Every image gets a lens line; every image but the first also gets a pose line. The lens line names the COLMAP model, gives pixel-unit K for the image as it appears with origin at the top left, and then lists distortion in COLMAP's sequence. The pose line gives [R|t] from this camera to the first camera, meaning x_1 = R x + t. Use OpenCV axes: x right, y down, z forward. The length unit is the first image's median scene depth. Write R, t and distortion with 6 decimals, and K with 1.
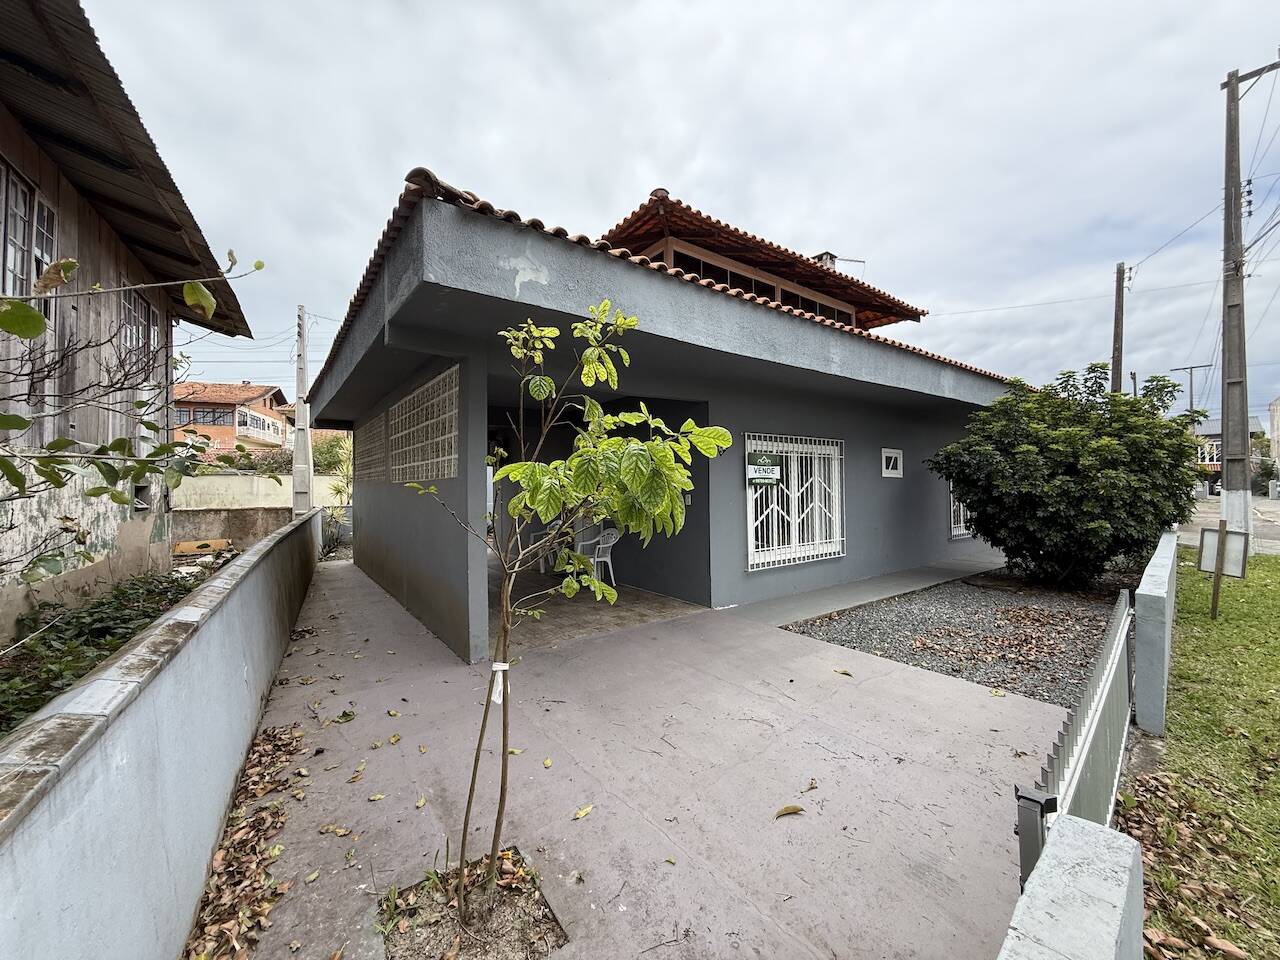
lens RADIAL K [[514.2, 0, 633.7], [0, 514.2, 478.4], [0, 0, 1]] dist [0.001770, -0.011025]
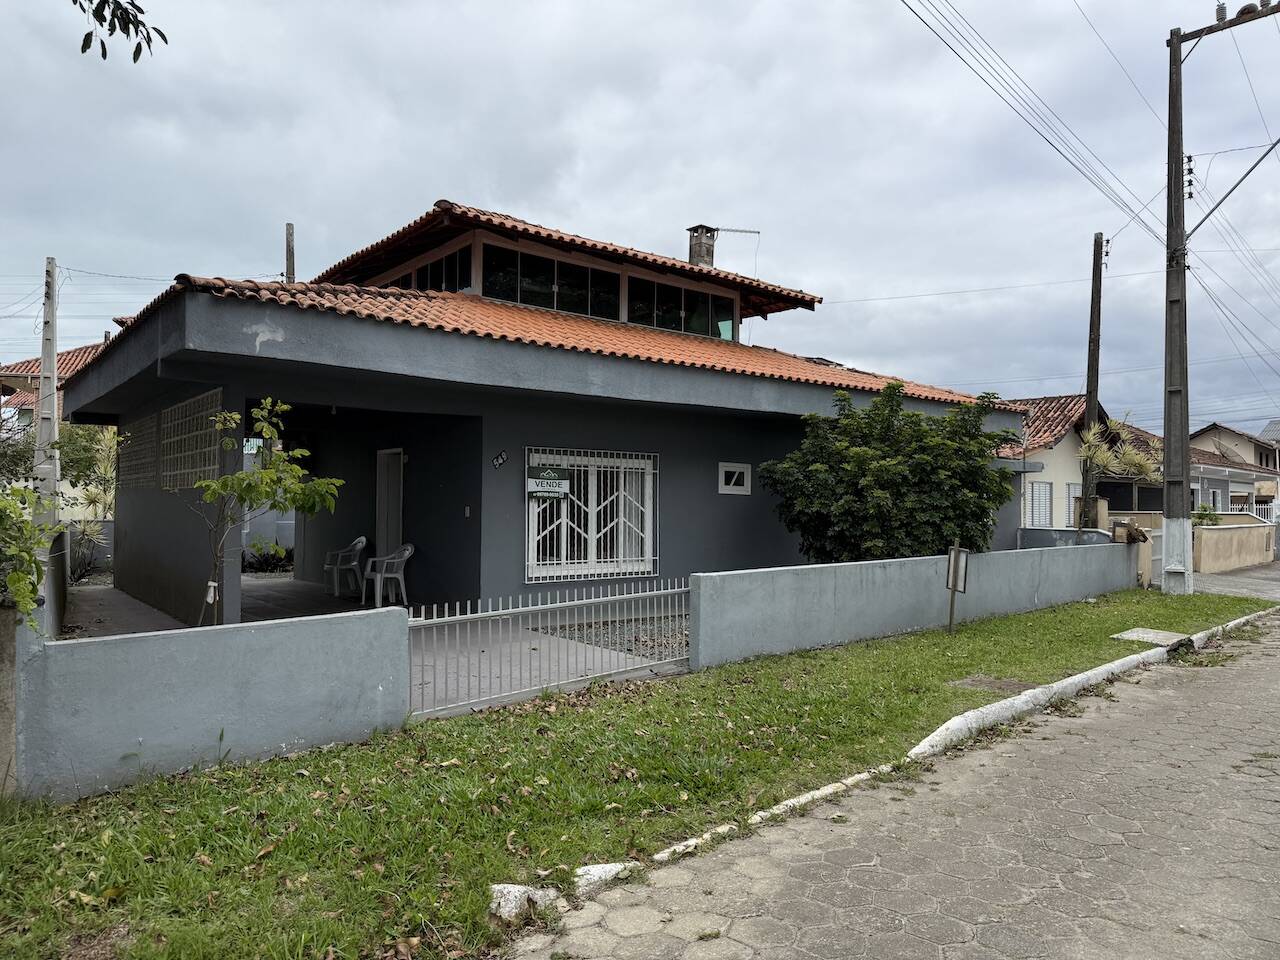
lens RADIAL K [[808.4, 0, 593.2], [0, 808.4, 486.9], [0, 0, 1]] dist [0.048447, -0.082863]
pose [[0.998915, 0.019621, 0.042232, 0.247602], [-0.019309, 0.999783, -0.007784, 0.000624], [-0.042376, 0.006960, 0.999077, -0.509115]]
